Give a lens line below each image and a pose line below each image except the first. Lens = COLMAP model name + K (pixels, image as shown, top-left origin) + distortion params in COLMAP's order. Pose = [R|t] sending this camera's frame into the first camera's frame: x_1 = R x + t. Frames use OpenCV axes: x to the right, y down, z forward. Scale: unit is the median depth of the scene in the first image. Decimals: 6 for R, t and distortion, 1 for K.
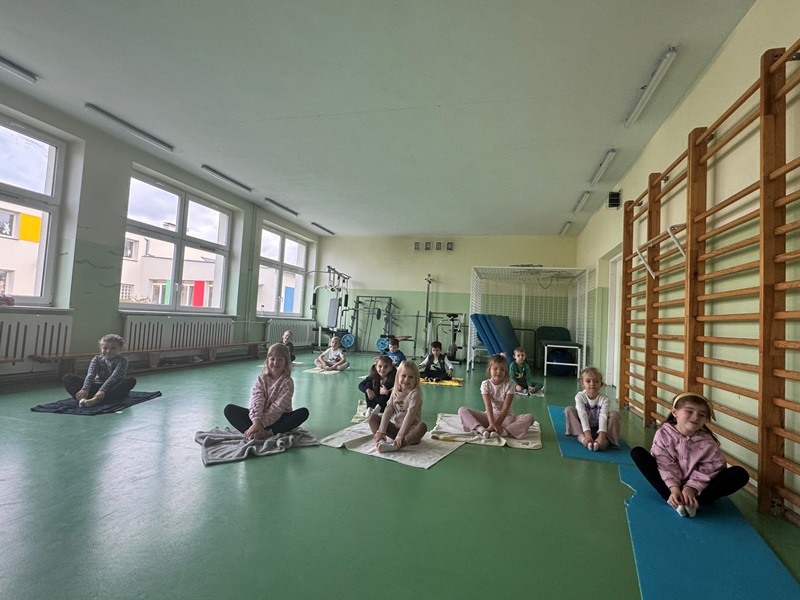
lens RADIAL K [[407.8, 0, 401.7], [0, 407.8, 299.9], [0, 0, 1]] dist [-0.013528, 0.000578]
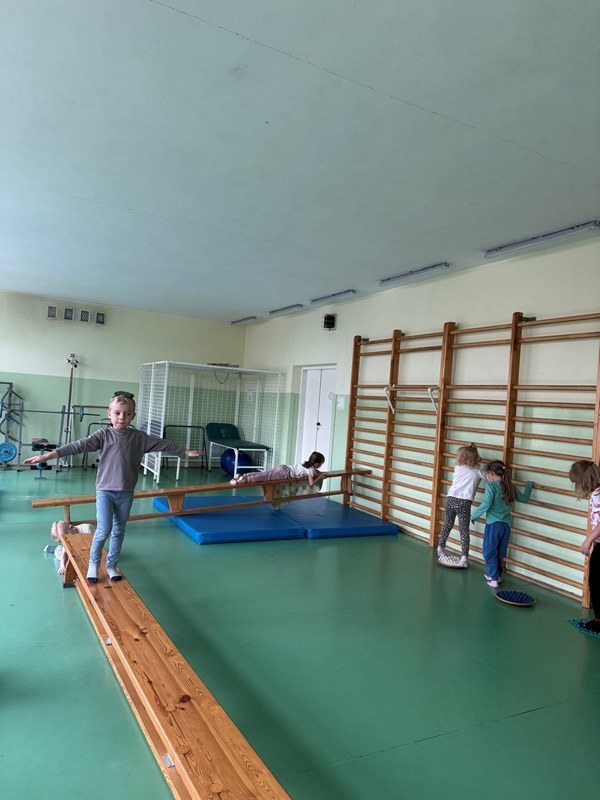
lens RADIAL K [[559.0, 0, 307.5], [0, 559.0, 402.3], [0, 0, 1]] dist [0.057058, -0.083419]
pose [[0.721185, 0.000132, 0.692743, -0.345071], [-0.071119, 0.994730, 0.073850, -0.084812], [-0.689083, -0.102527, 0.717394, -0.035632]]
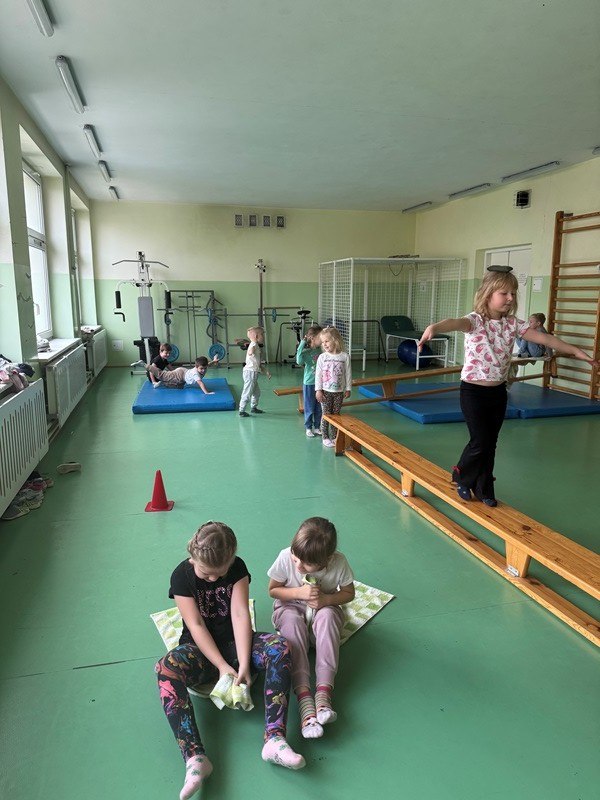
lens RADIAL K [[559.0, 0, 298.2], [0, 559.0, 407.6], [0, 0, 1]] dist [0.057058, -0.083419]
pose [[0.861410, -0.155003, 0.483681, -0.460156], [0.019506, 0.961689, 0.273449, -0.085523], [-0.507535, -0.226117, 0.831432, -0.015778]]
